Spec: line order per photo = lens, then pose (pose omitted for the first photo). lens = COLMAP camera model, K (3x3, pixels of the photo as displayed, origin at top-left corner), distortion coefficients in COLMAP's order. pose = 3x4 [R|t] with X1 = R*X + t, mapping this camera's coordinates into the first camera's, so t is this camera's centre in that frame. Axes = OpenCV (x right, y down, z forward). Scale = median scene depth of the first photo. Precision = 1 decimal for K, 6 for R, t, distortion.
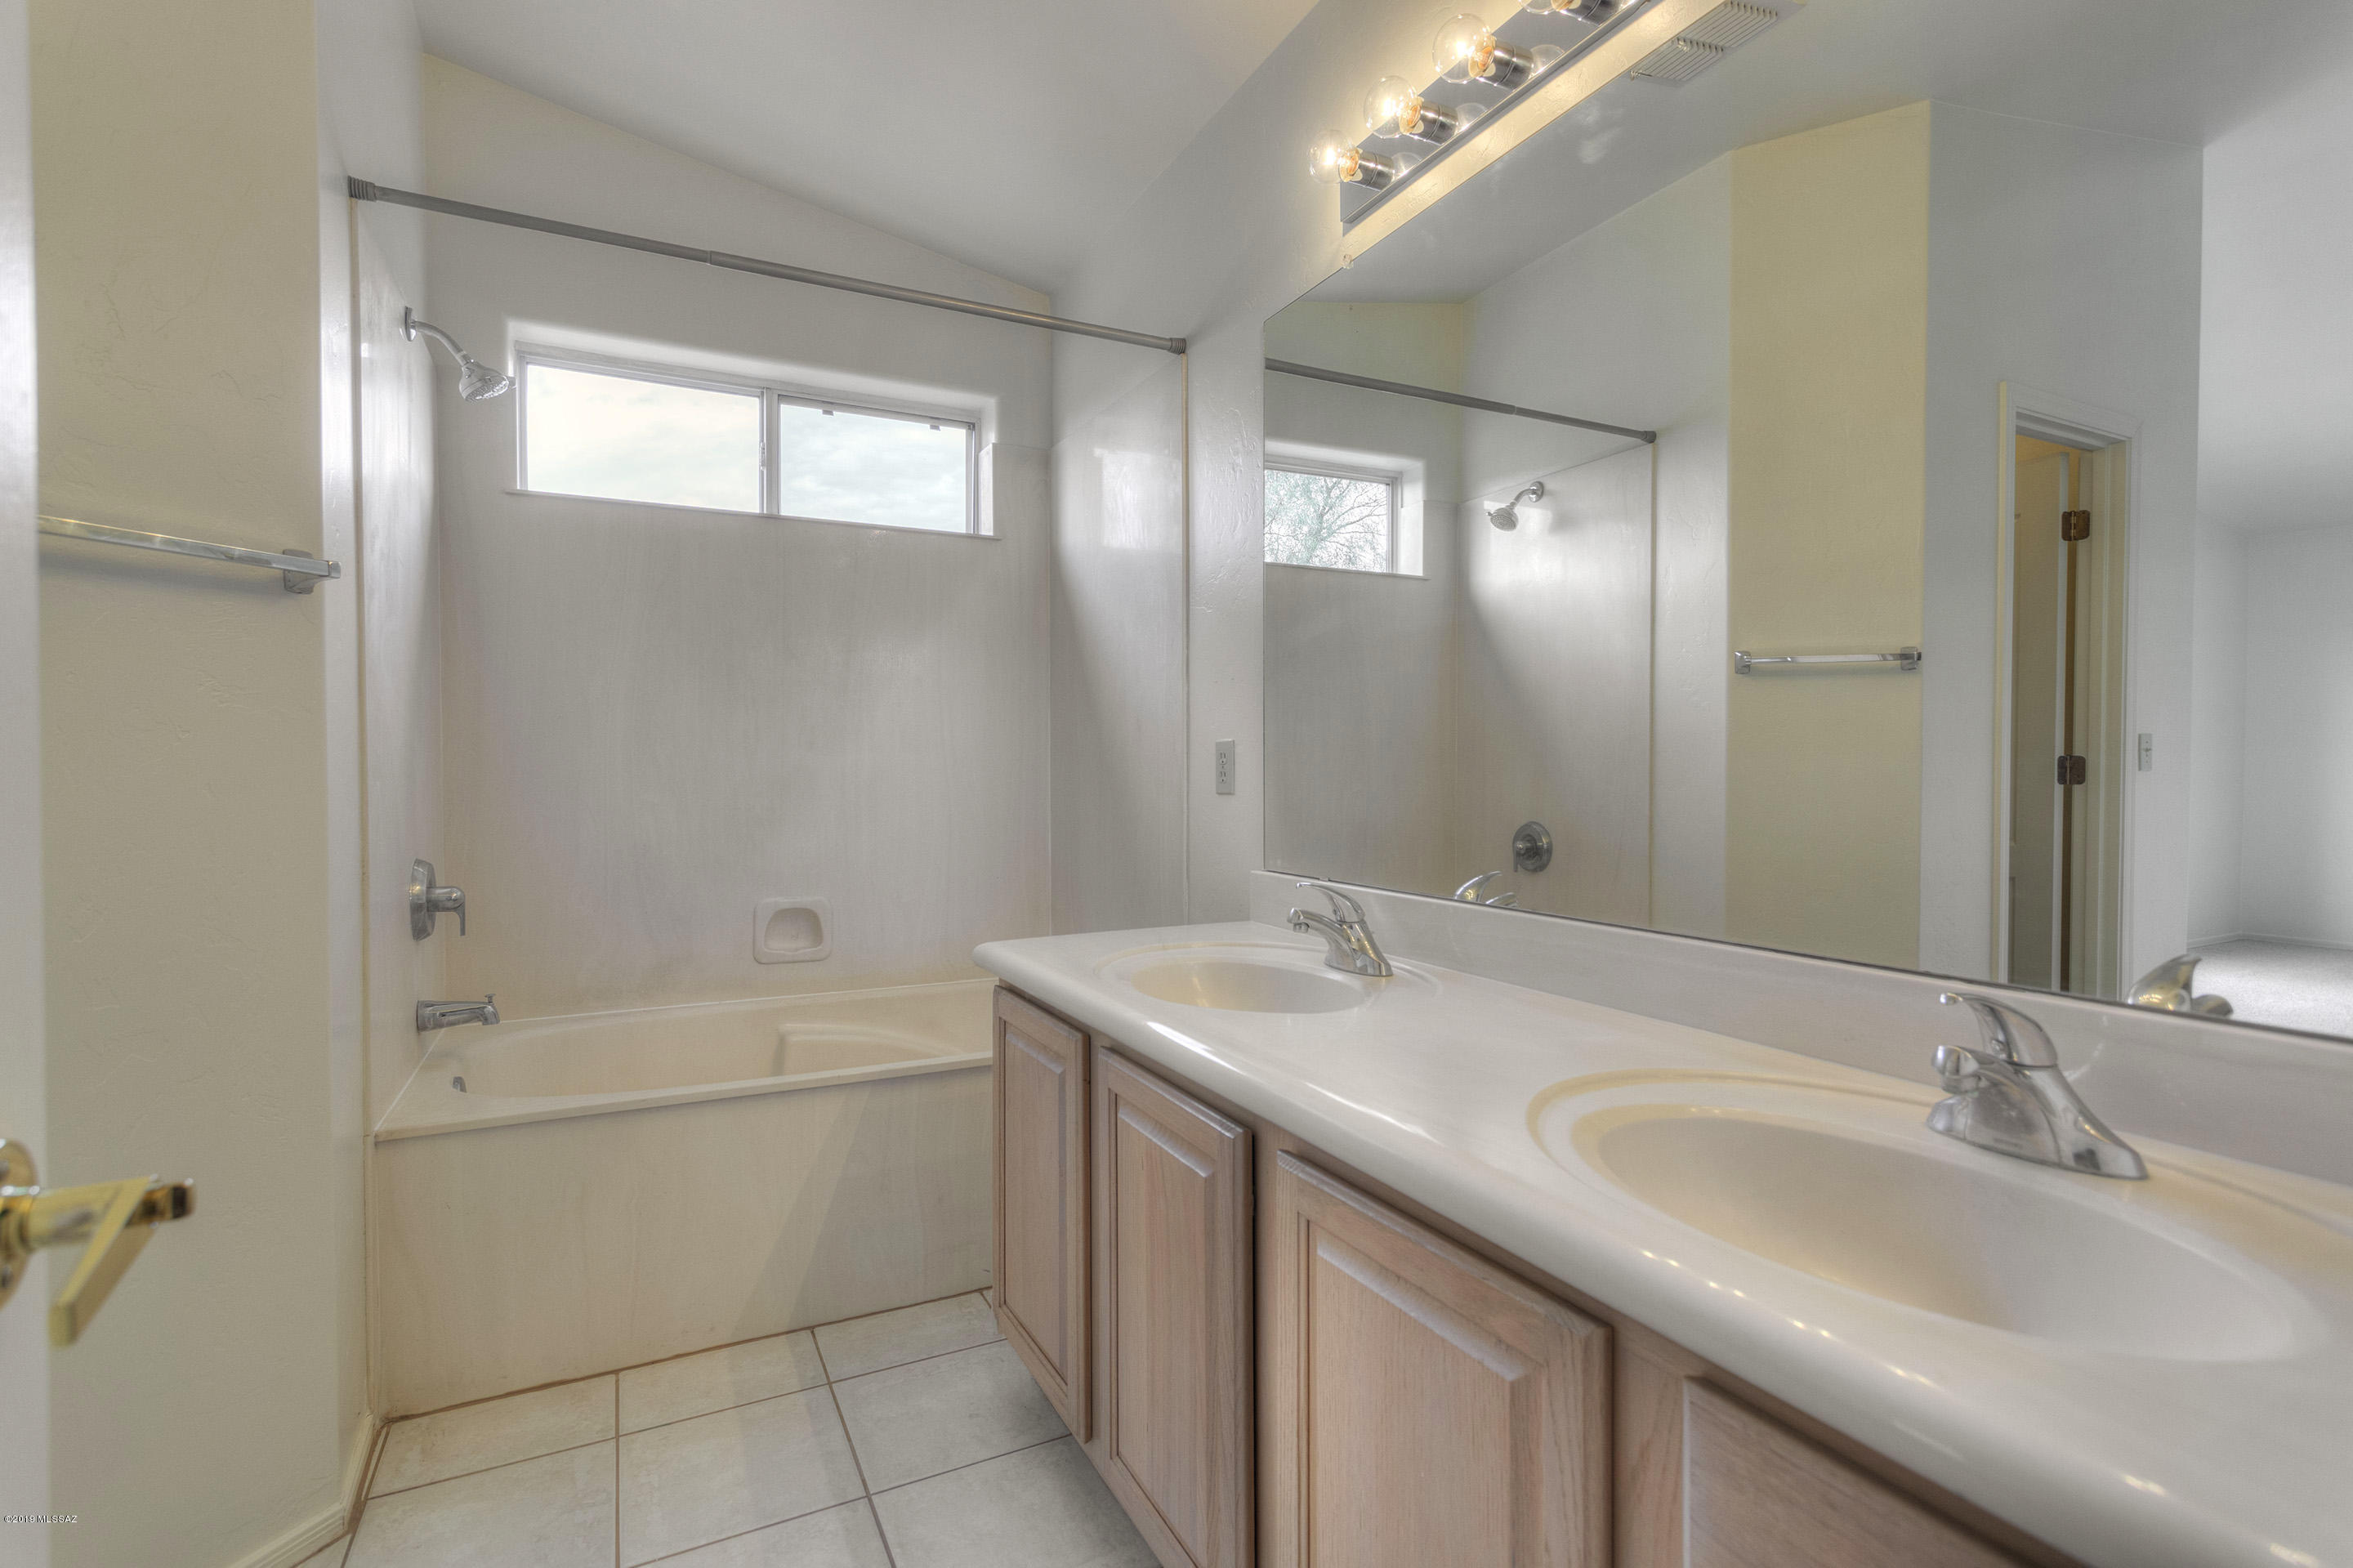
lens RADIAL K [[1113.7, 0, 1170.6], [0, 1113.7, 786.0], [0, 0, 1]] dist [0.004421, 0.002556]
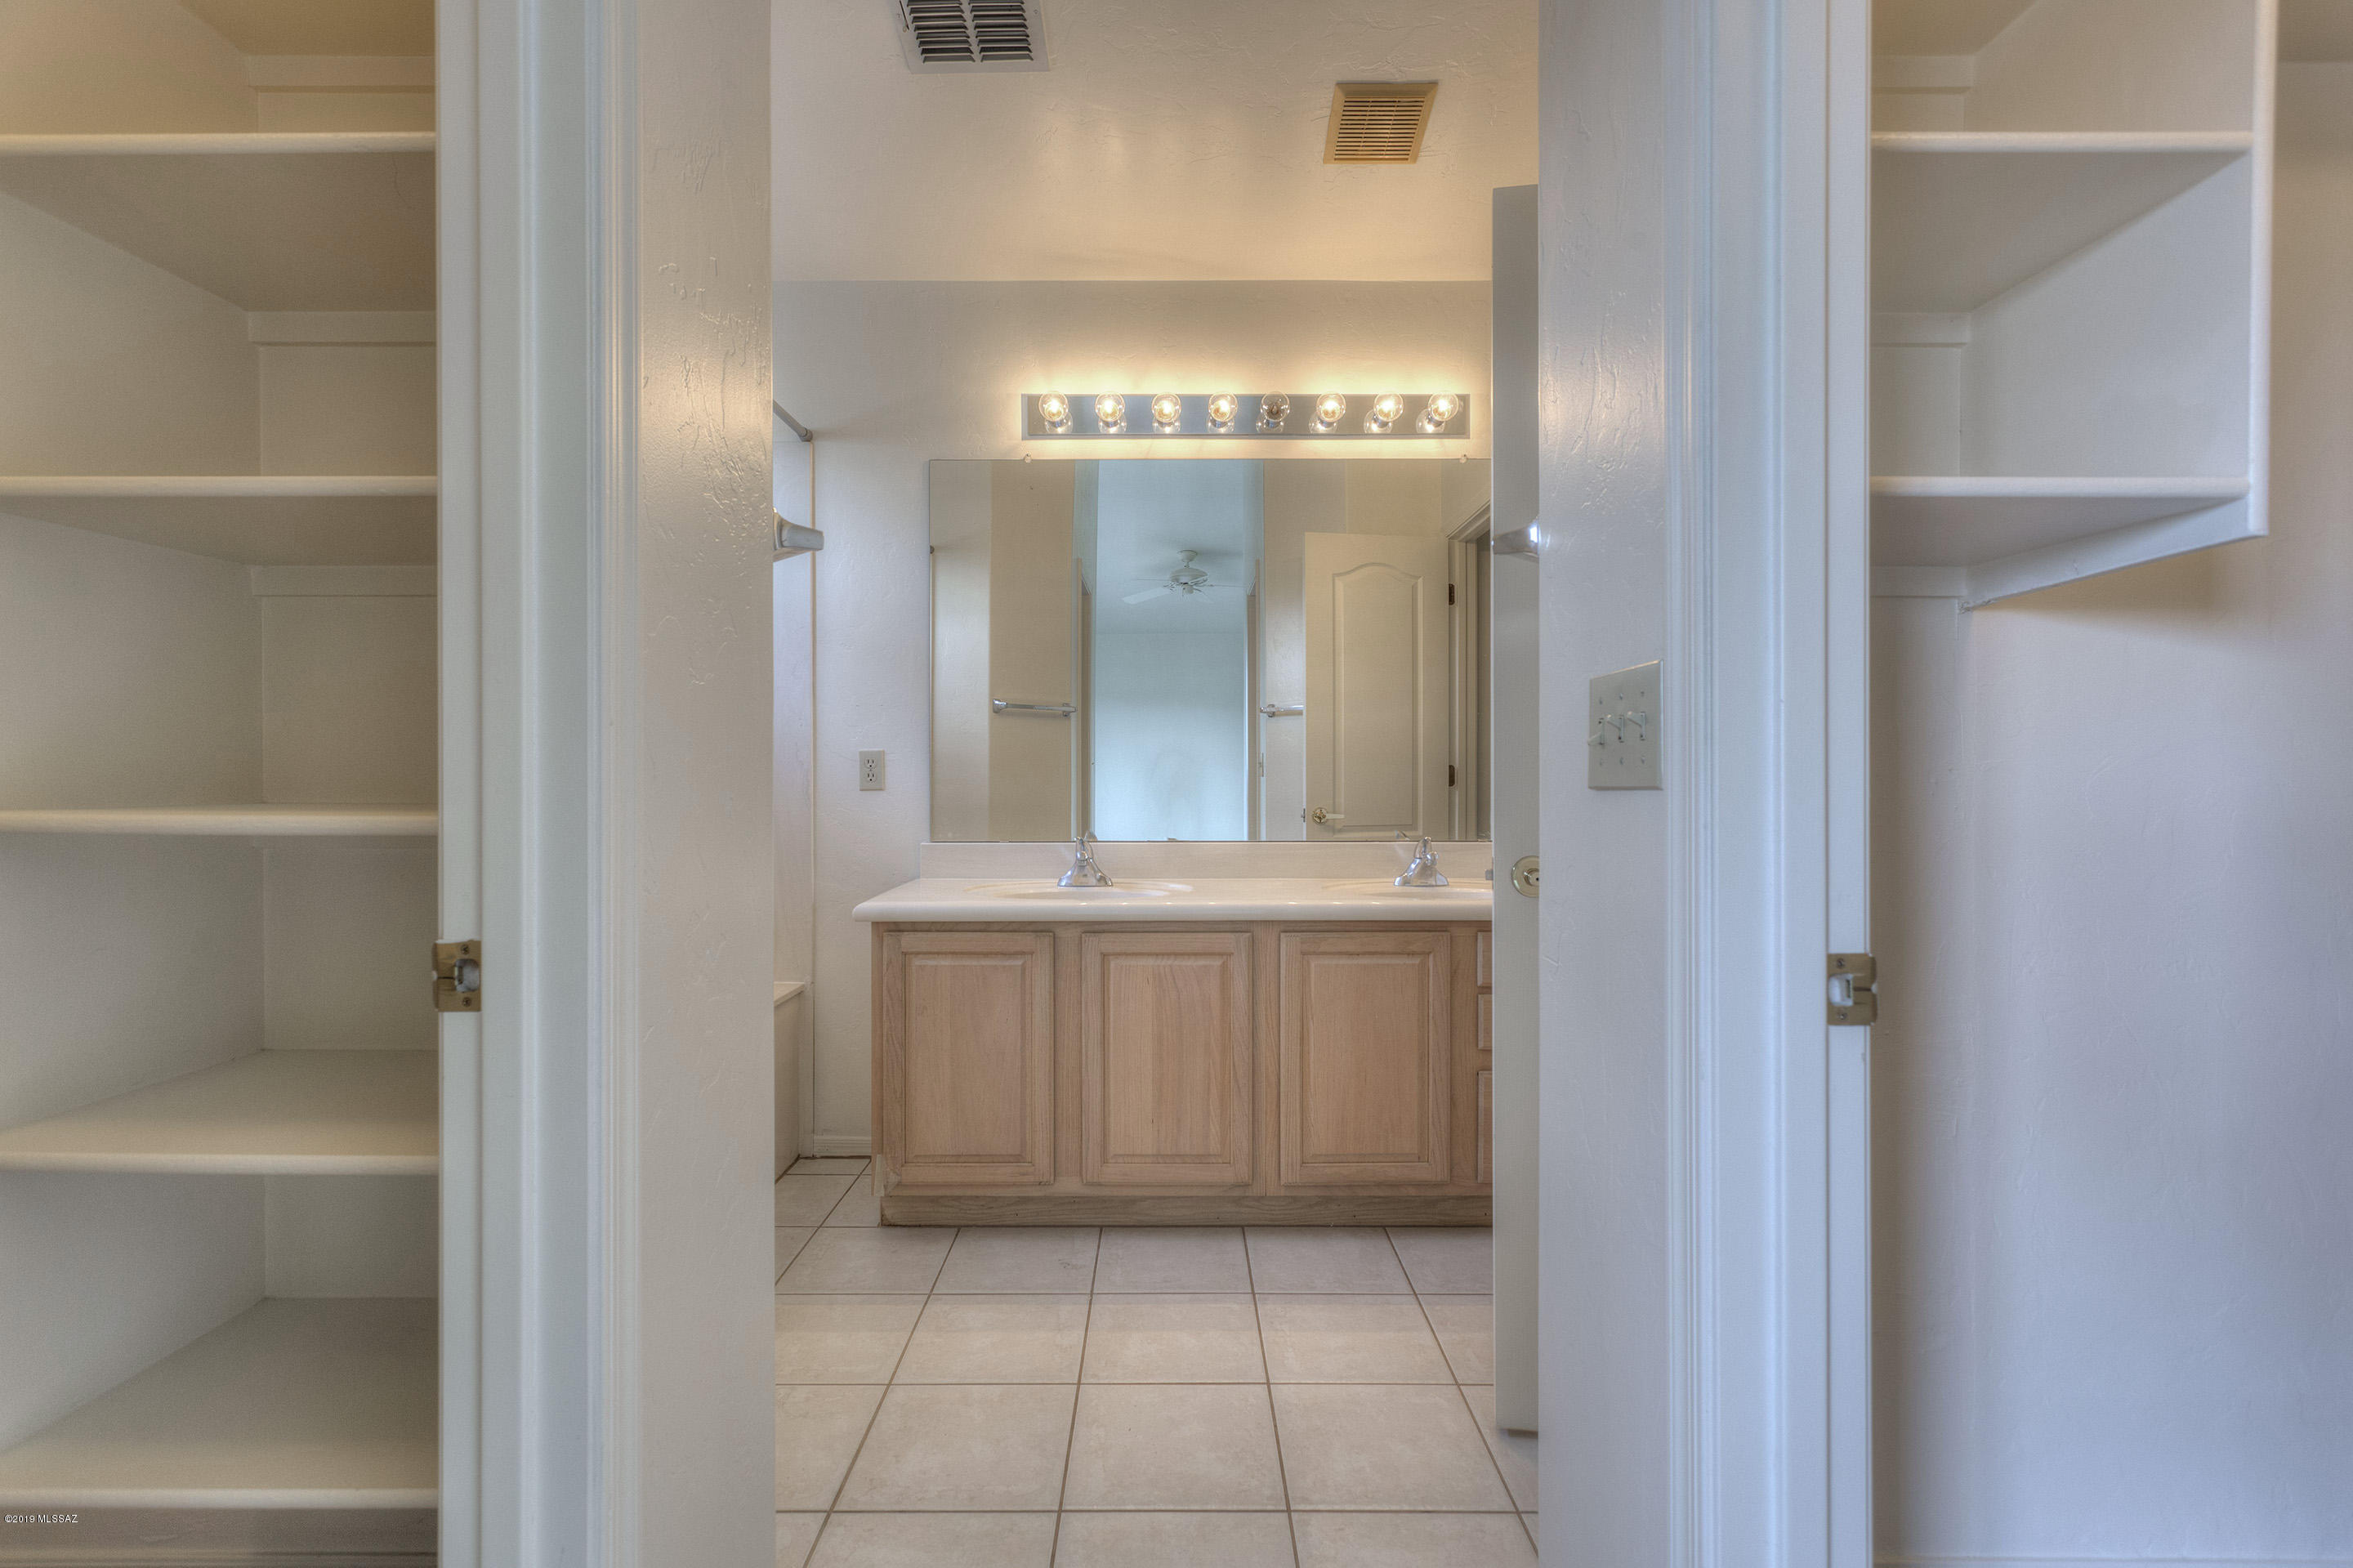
lens RADIAL K [[1113.7, 0, 1172.2], [0, 1113.7, 777.6], [0, 0, 1]] dist [0.004421, 0.002556]
pose [[0.454355, 0.000755, 0.890820, -1.154201], [0.018063, 0.999786, -0.010060, 0.014517], [-0.890637, 0.020662, 0.454244, 0.082084]]
